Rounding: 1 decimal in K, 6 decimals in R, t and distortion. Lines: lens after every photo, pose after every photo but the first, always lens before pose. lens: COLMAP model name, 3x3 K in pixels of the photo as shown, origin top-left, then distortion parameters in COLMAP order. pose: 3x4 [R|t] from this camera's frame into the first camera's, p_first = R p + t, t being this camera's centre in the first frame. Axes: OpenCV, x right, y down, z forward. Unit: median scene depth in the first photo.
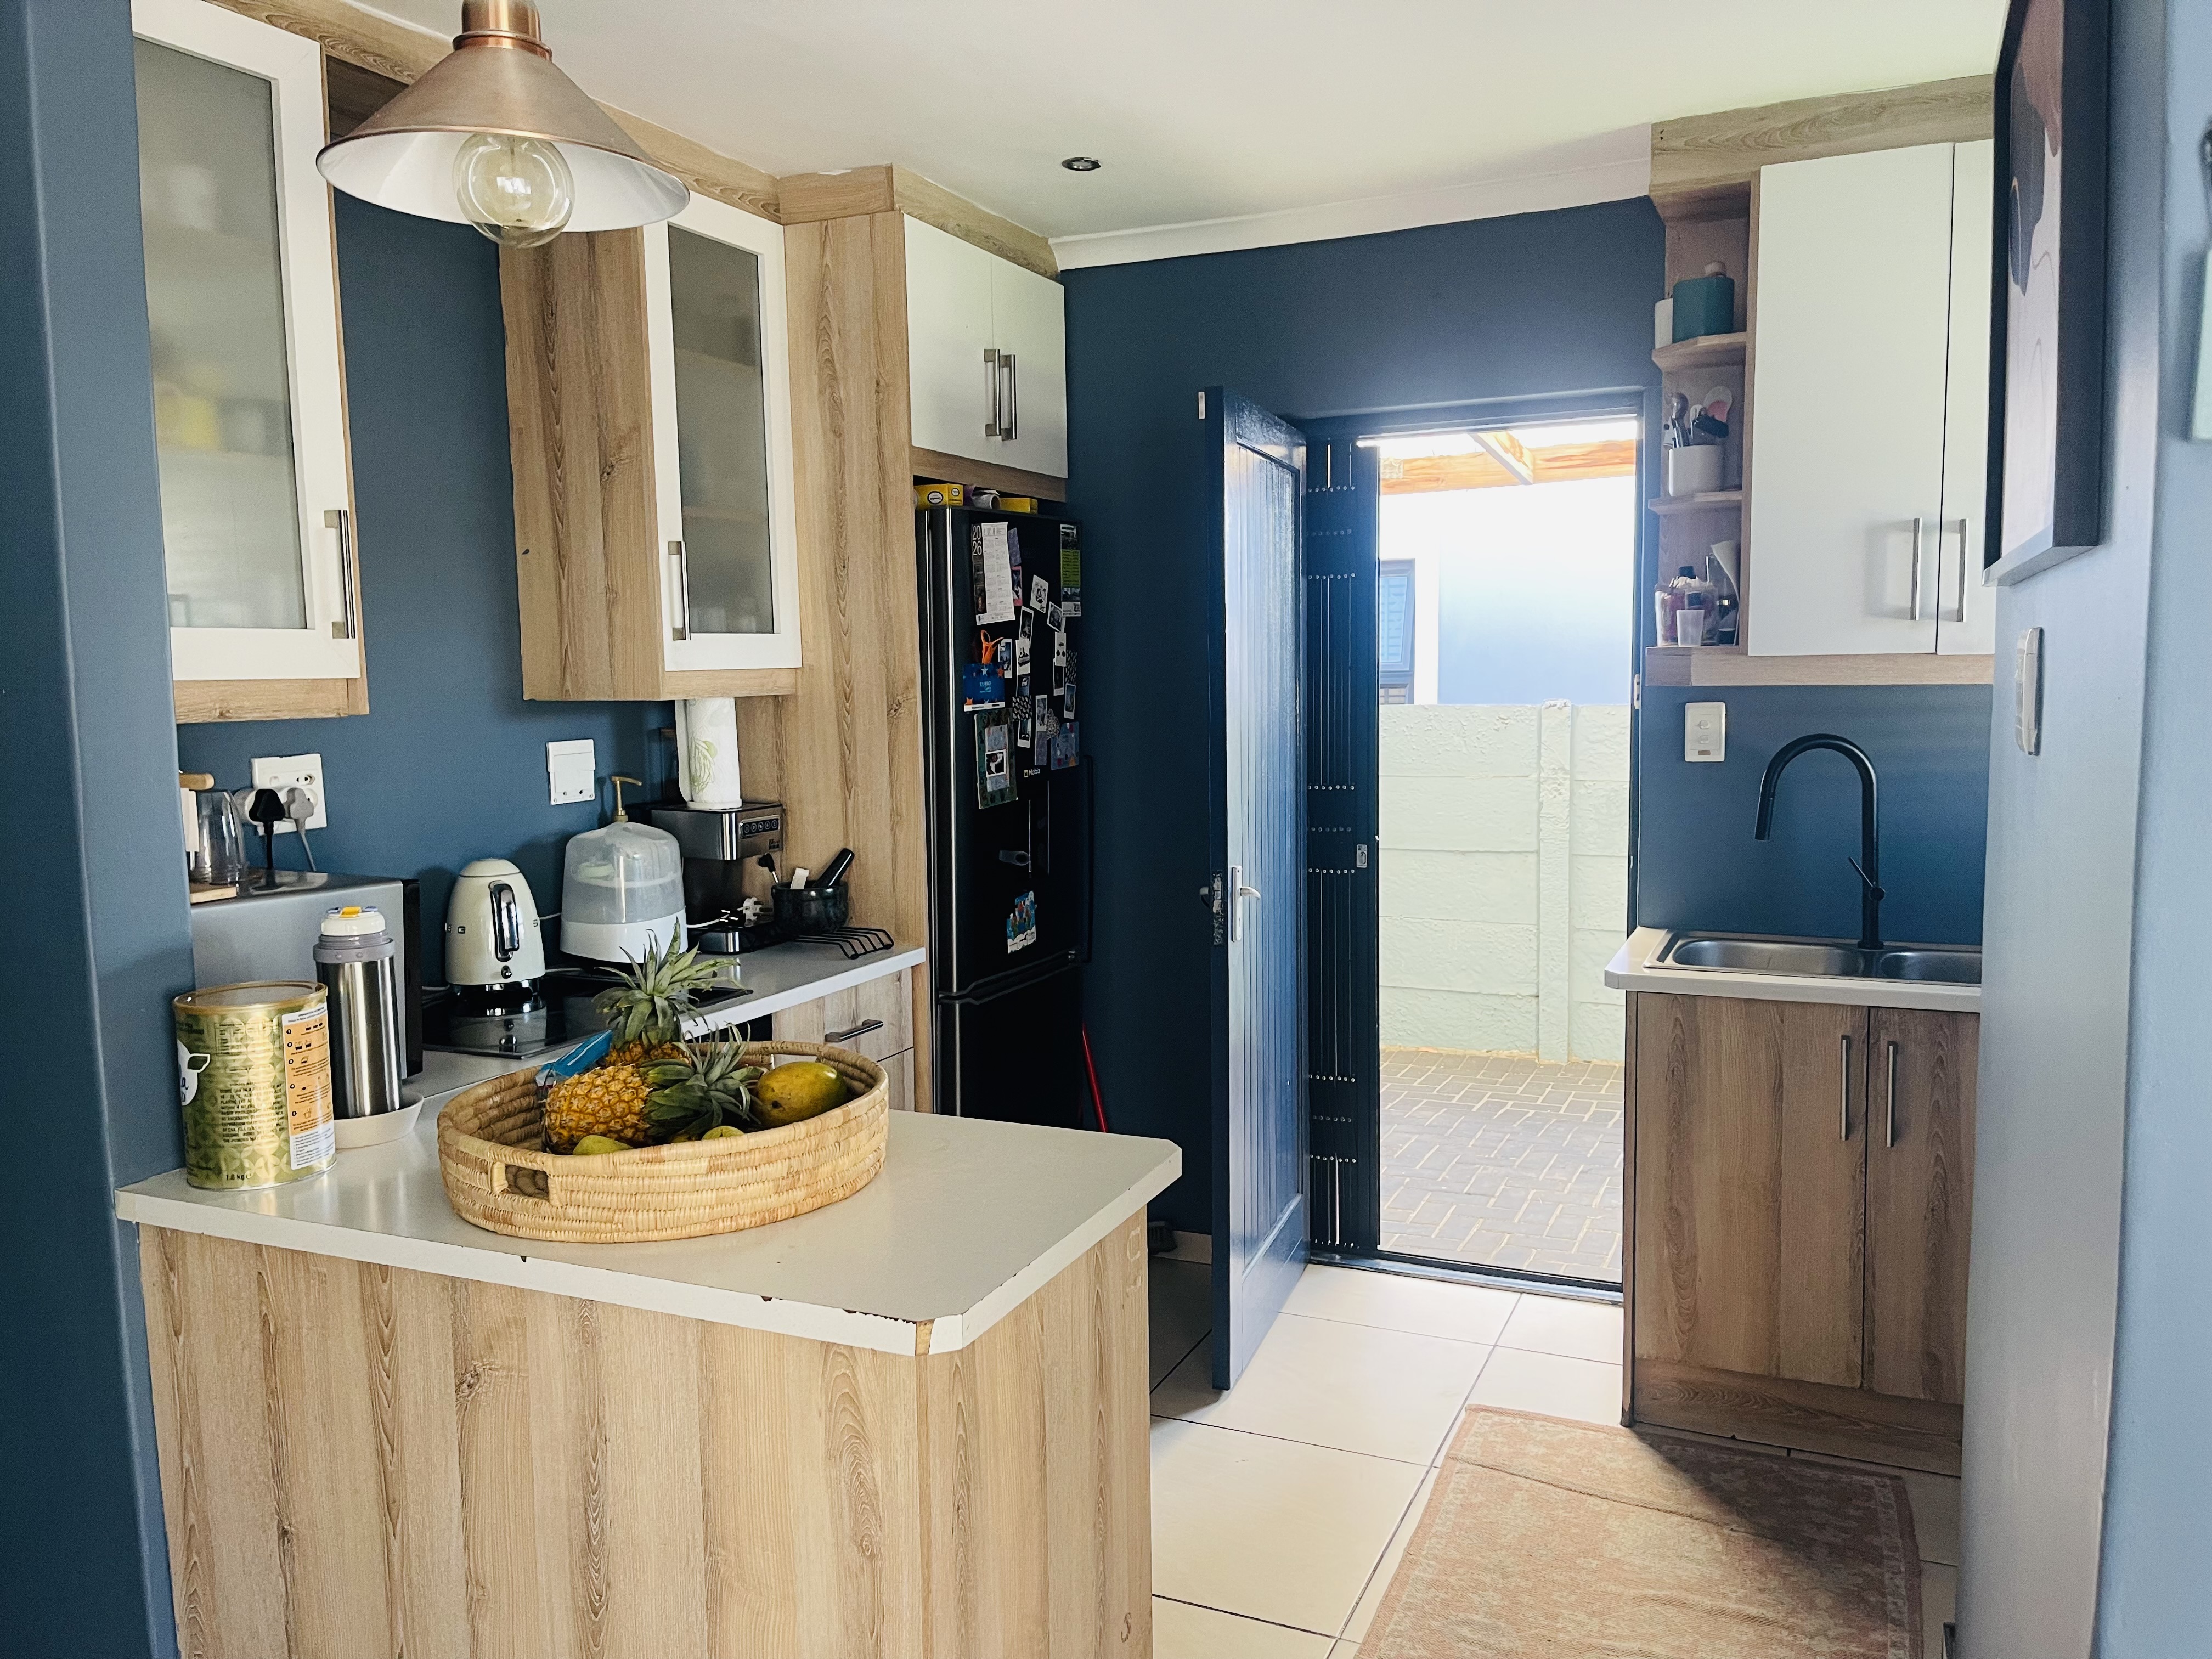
lens RADIAL K [[1643.3, 0, 1126.0], [0, 1643.3, 842.8], [0, 0, 1]] dist [0.007305, -0.004099]
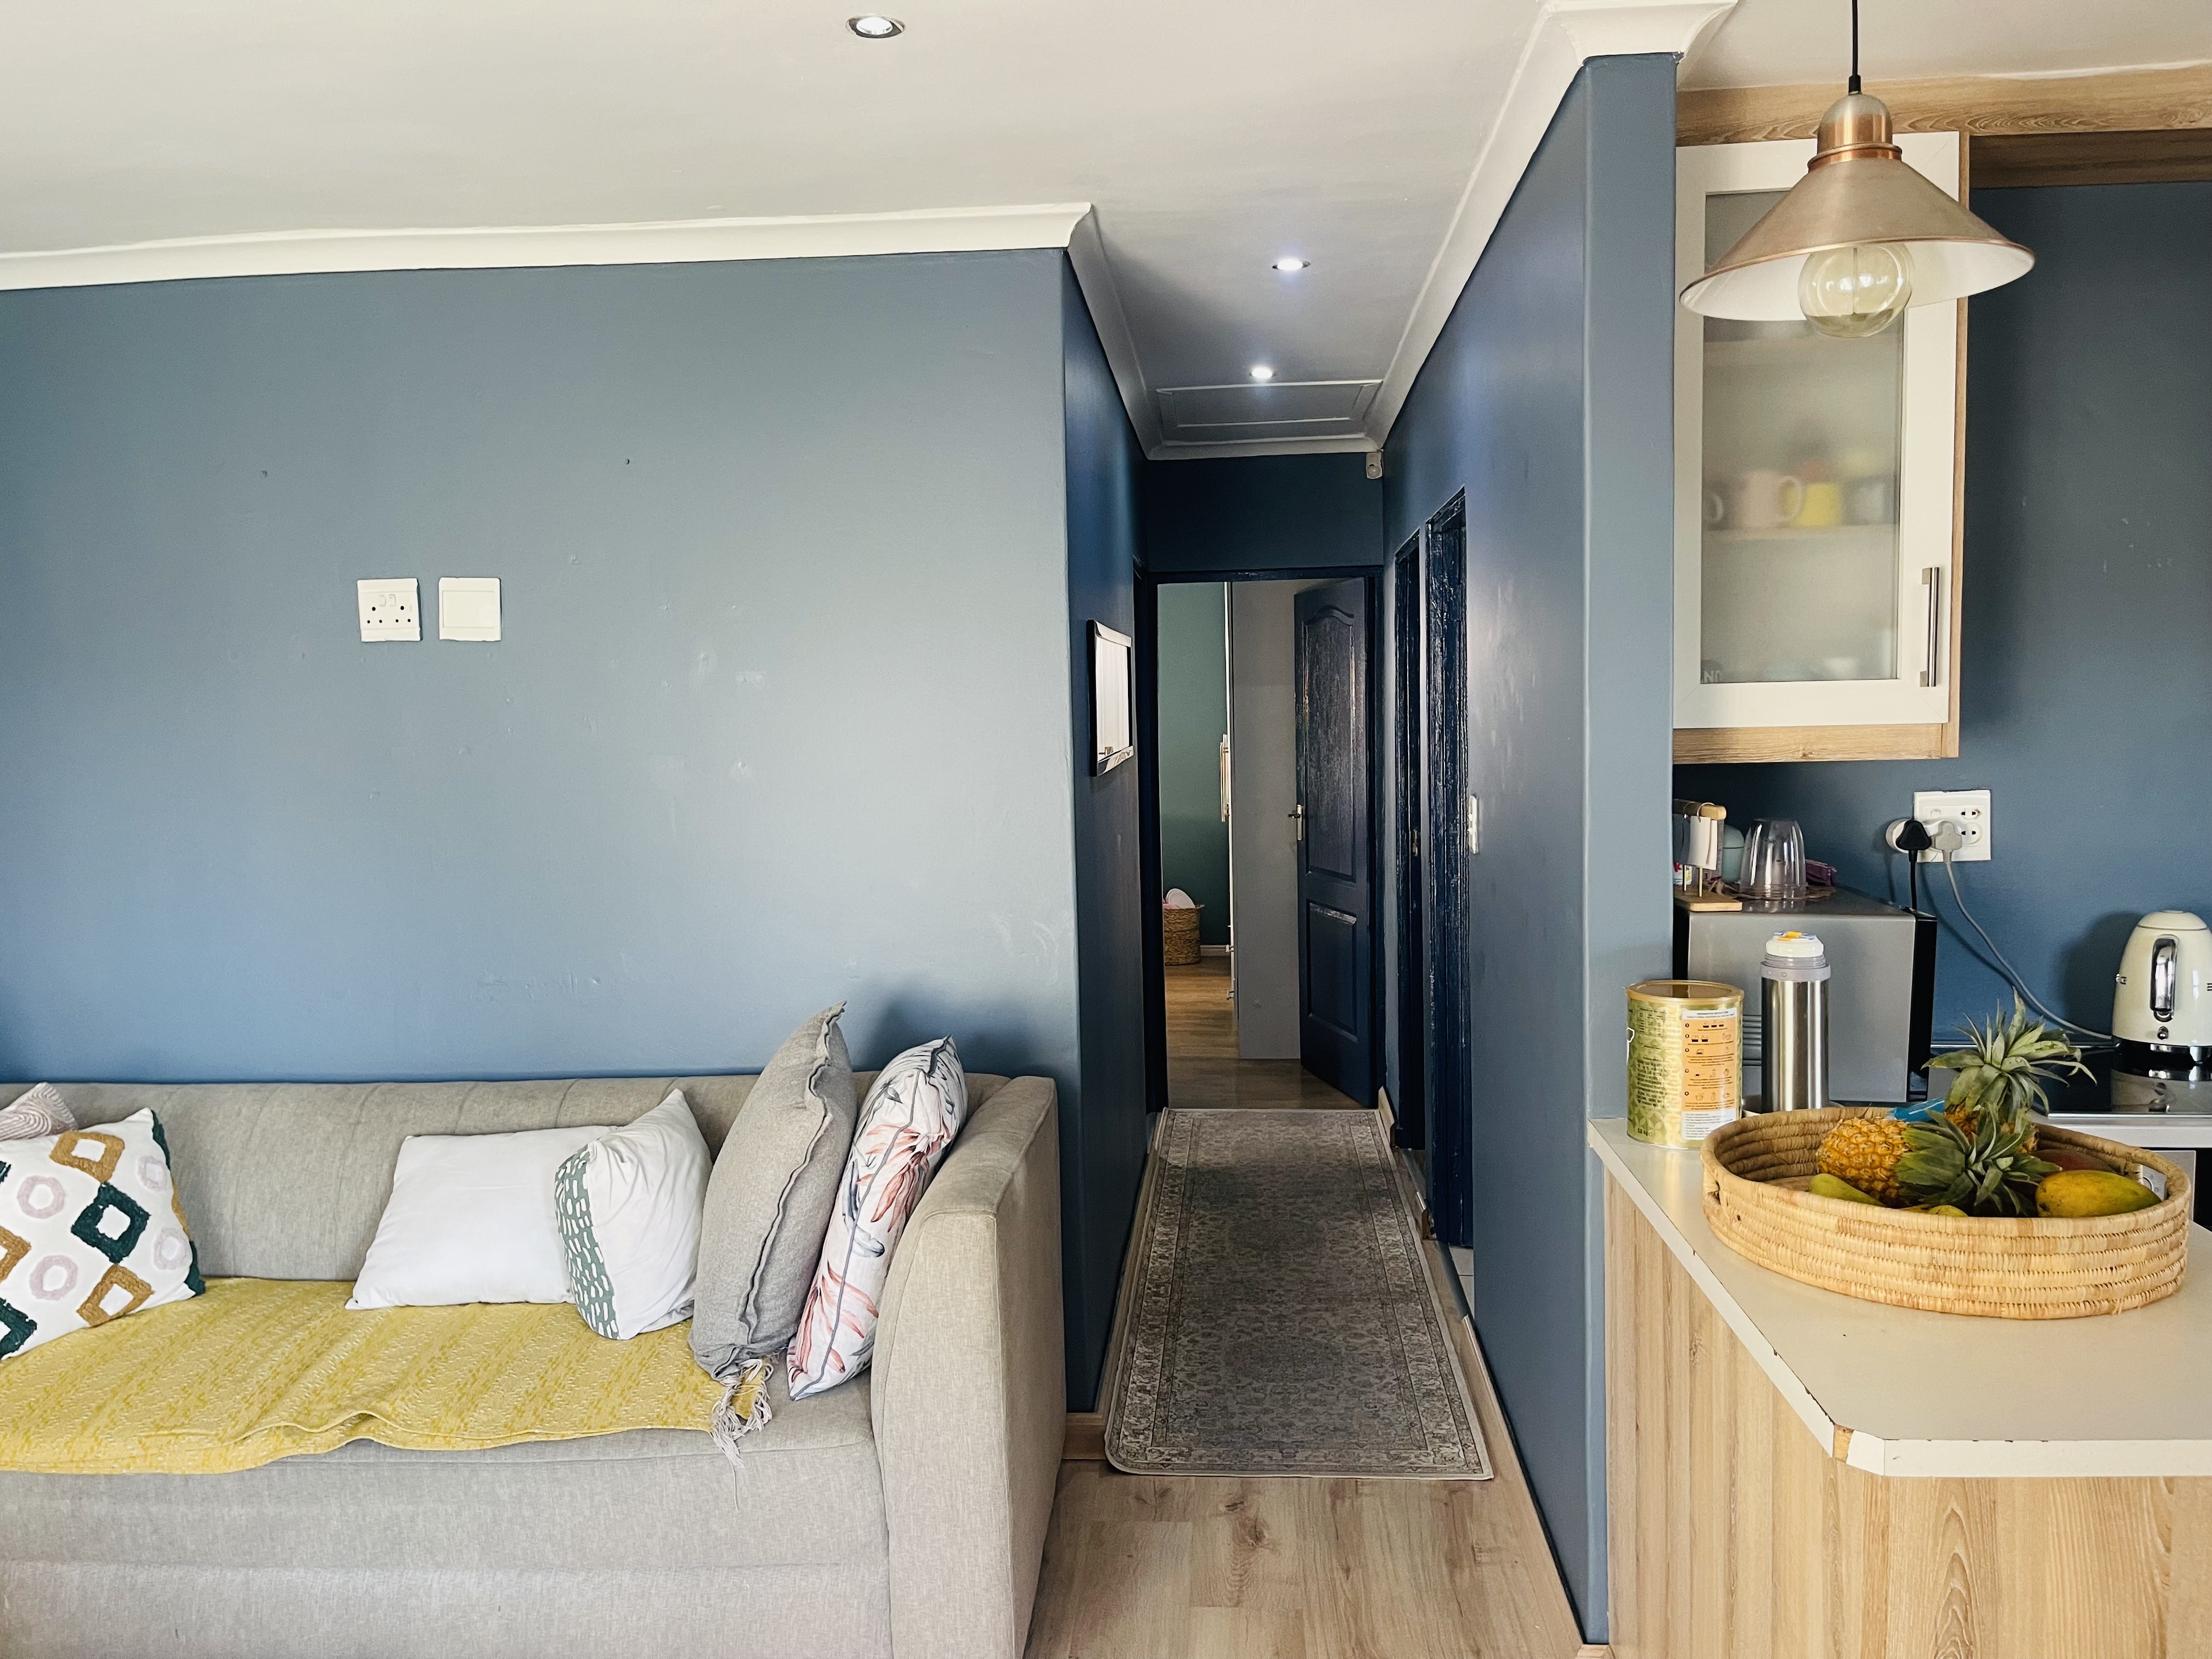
lens RADIAL K [[1643.3, 0, 1126.0], [0, 1643.3, 842.8], [0, 0, 1]] dist [0.007305, -0.004099]
pose [[0.337311, 0.088636, -0.937211, 0.434125], [-0.088422, 0.994139, 0.062196, -0.052368], [0.937232, 0.061890, 0.343171, 0.177310]]
